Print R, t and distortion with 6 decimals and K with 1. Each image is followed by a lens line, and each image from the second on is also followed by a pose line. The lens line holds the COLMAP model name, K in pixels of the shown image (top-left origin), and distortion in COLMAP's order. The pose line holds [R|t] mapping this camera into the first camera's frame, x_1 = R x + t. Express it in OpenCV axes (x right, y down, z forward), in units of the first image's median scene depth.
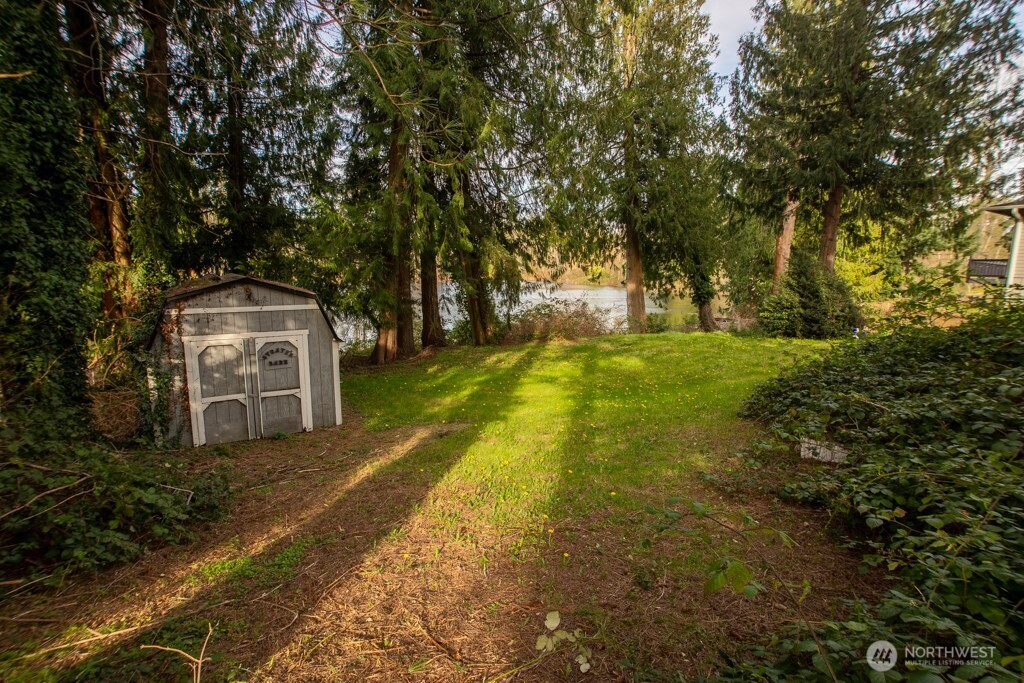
lens RADIAL K [[486.2, 0, 506.1], [0, 486.2, 335.7], [0, 0, 1]] dist [-0.030398, -0.000251]
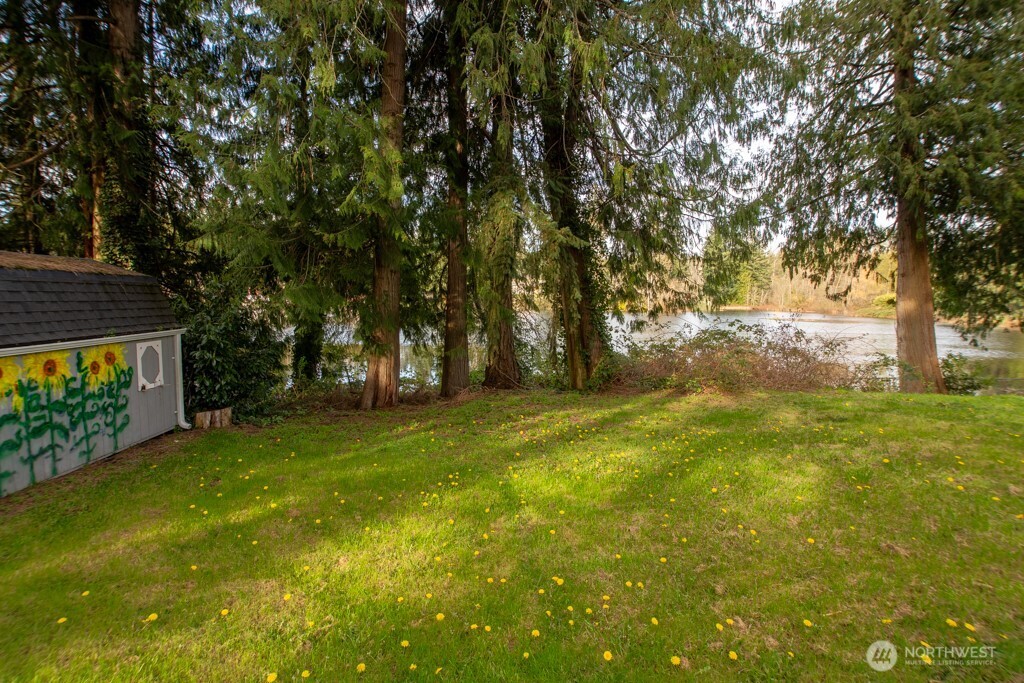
lens RADIAL K [[486.2, 0, 506.1], [0, 486.2, 335.7], [0, 0, 1]] dist [-0.030398, -0.000251]
pose [[0.876409, 0.033939, -0.480370, 0.114179], [-0.065110, 0.996705, -0.048369, -0.010281], [0.477145, 0.073668, 0.875731, 0.286093]]
